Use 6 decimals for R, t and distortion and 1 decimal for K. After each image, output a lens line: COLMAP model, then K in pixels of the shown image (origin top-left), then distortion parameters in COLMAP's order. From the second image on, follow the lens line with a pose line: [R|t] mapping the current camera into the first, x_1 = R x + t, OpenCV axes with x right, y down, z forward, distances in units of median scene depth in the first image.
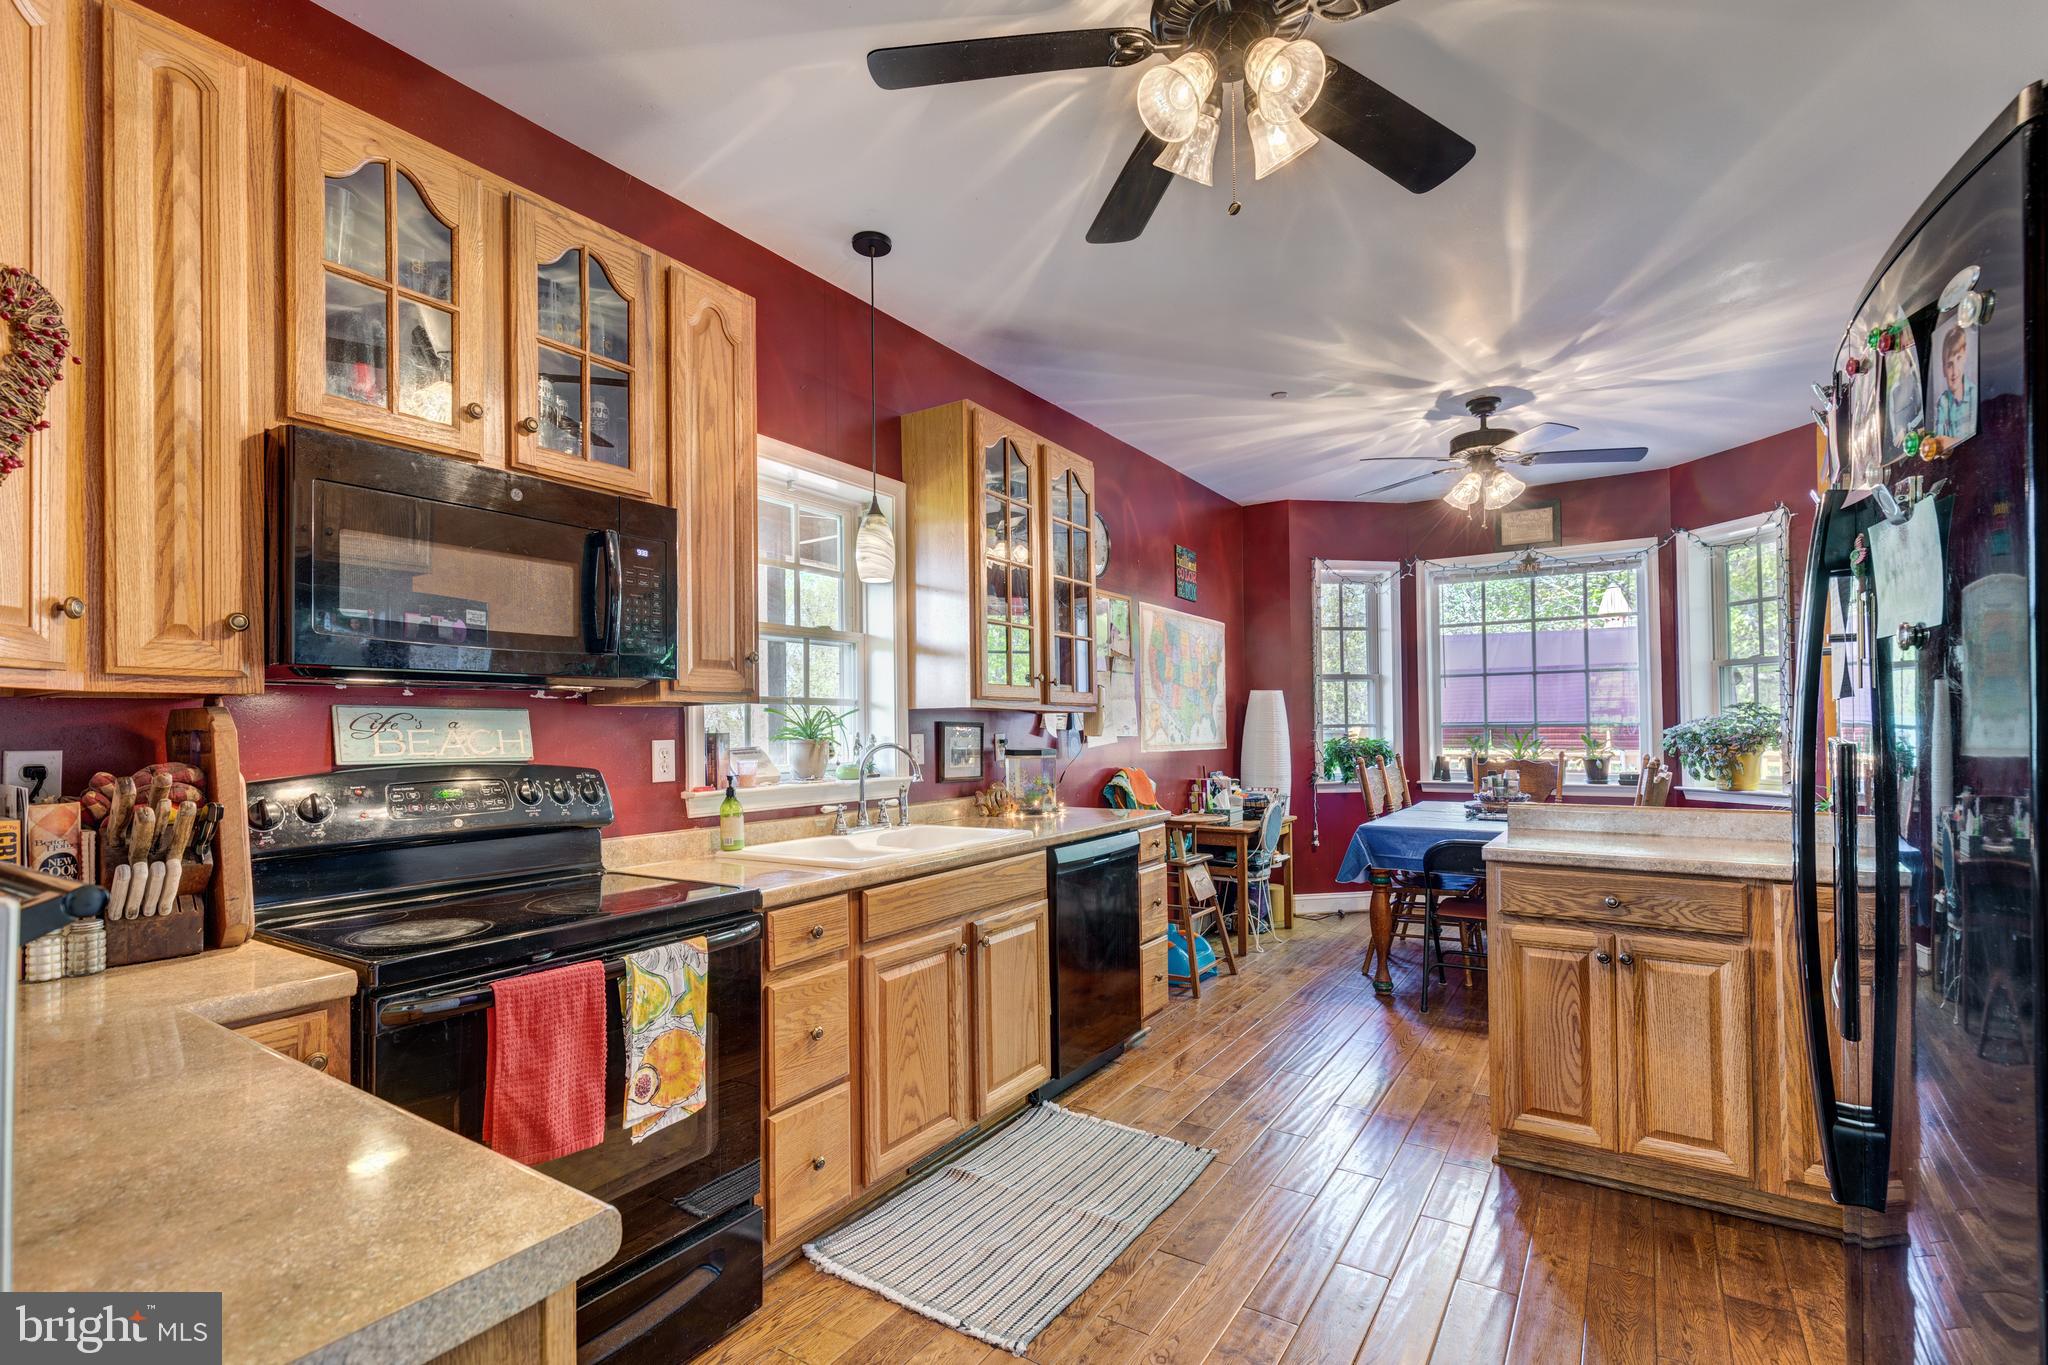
lens RADIAL K [[935.7, 0, 1024.5], [0, 935.7, 726.3], [0, 0, 1]] dist [0.001588, 0.000662]
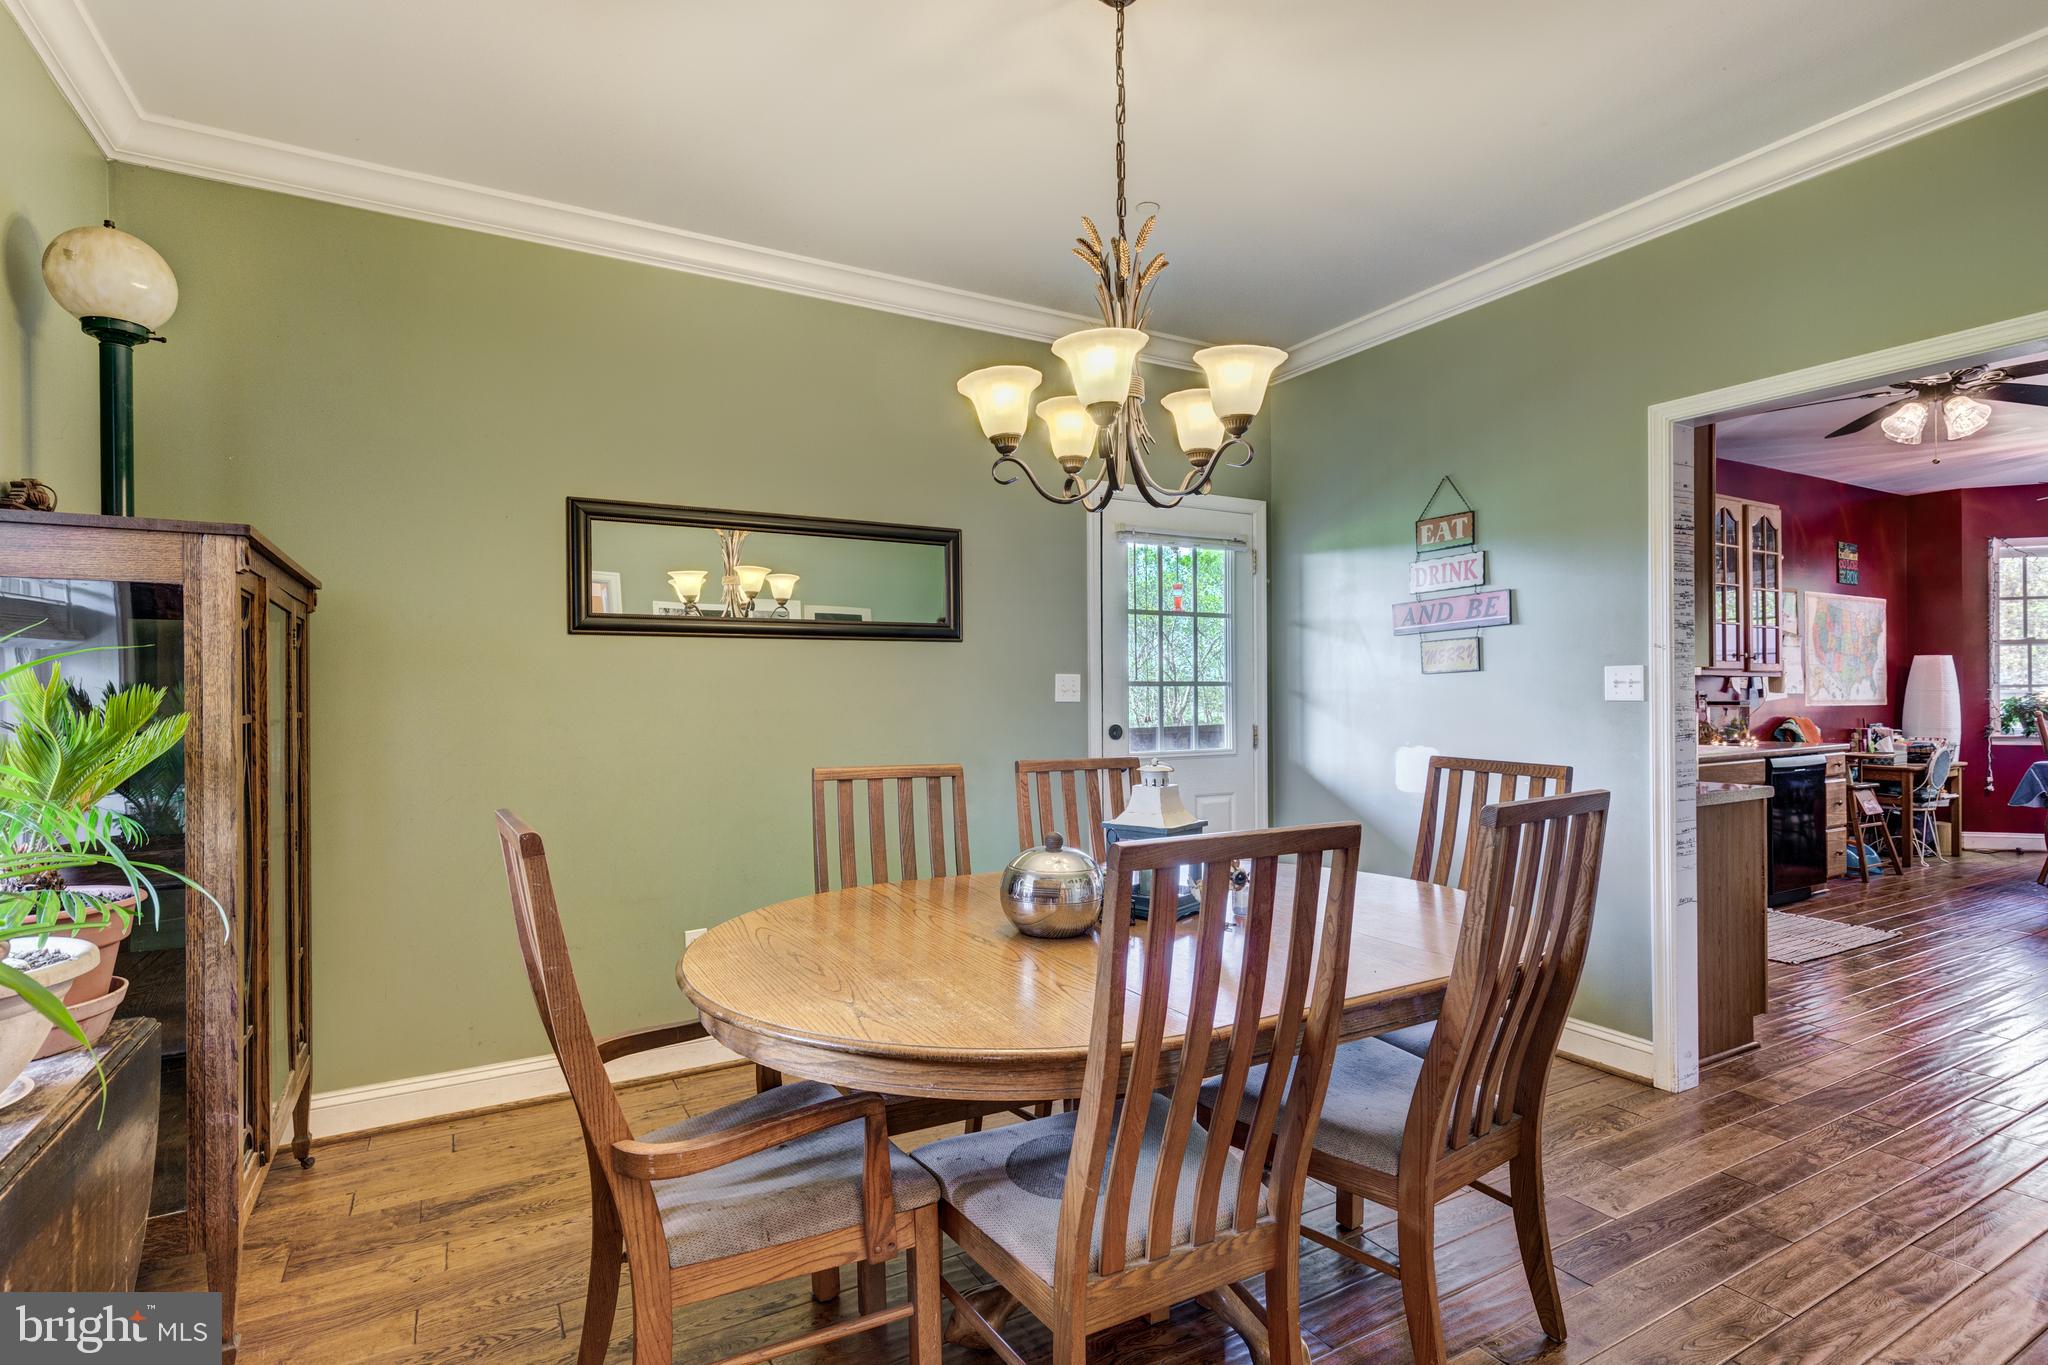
lens RADIAL K [[935.7, 0, 1012.5], [0, 935.7, 693.0], [0, 0, 1]] dist [0.001588, 0.000662]
pose [[0.872259, 0.007164, -0.488991, -0.188014], [-0.002024, 0.999937, 0.011040, -0.002292], [0.489039, -0.008640, 0.872219, -0.642219]]
